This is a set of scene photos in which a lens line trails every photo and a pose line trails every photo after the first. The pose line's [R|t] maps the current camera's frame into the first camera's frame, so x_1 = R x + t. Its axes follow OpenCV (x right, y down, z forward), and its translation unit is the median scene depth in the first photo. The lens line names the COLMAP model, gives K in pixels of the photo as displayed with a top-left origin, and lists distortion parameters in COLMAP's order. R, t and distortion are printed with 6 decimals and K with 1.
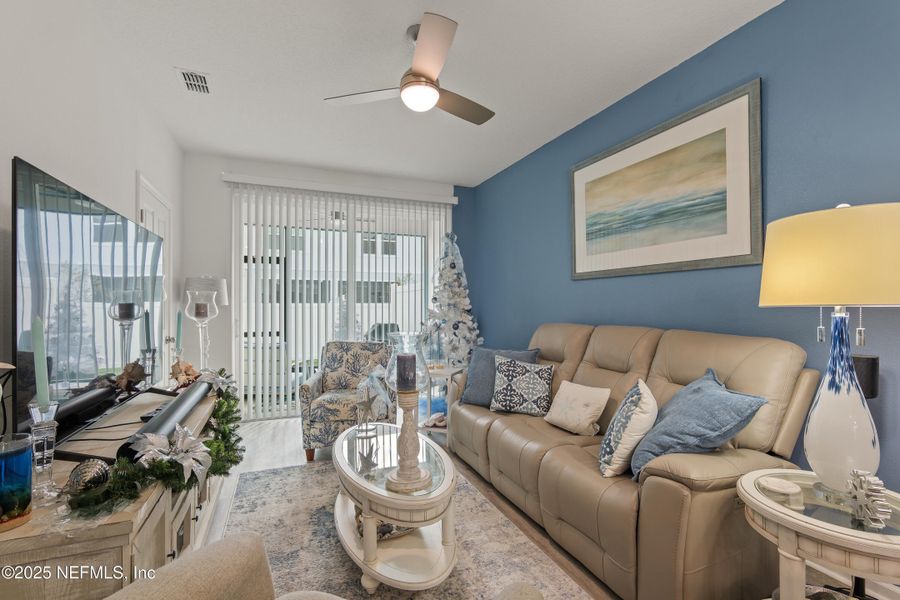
lens RADIAL K [[417.1, 0, 450.3], [0, 417.1, 304.8], [0, 0, 1]] dist [-0.001379, 0.000077]
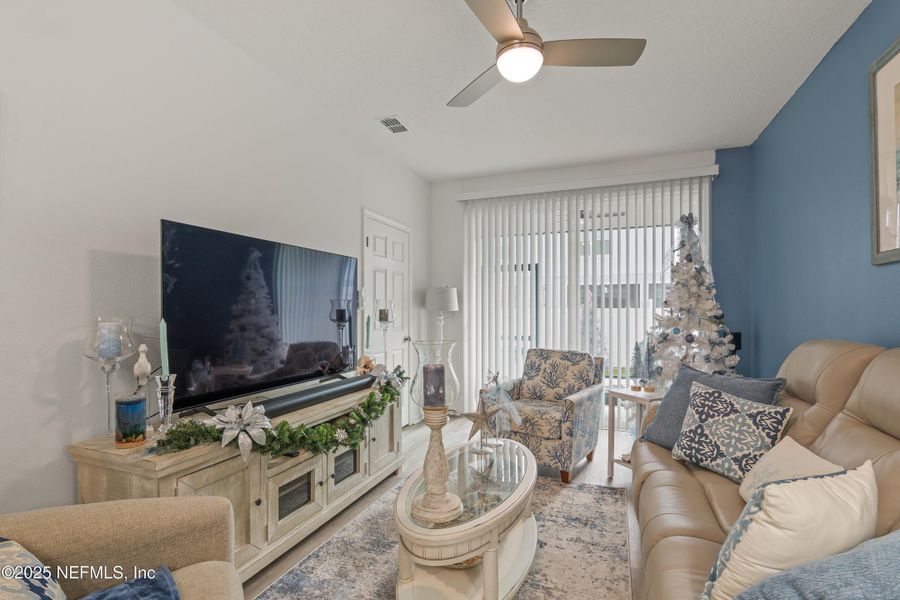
lens RADIAL K [[418.0, 0, 448.9], [0, 418.0, 313.5], [0, 0, 1]] dist [-0.011366, 0.006270]
pose [[0.721359, 0.002020, -0.692558, 0.268917], [0.003784, 0.999969, 0.006858, 0.000204], [0.692551, -0.007568, 0.721330, 0.190268]]
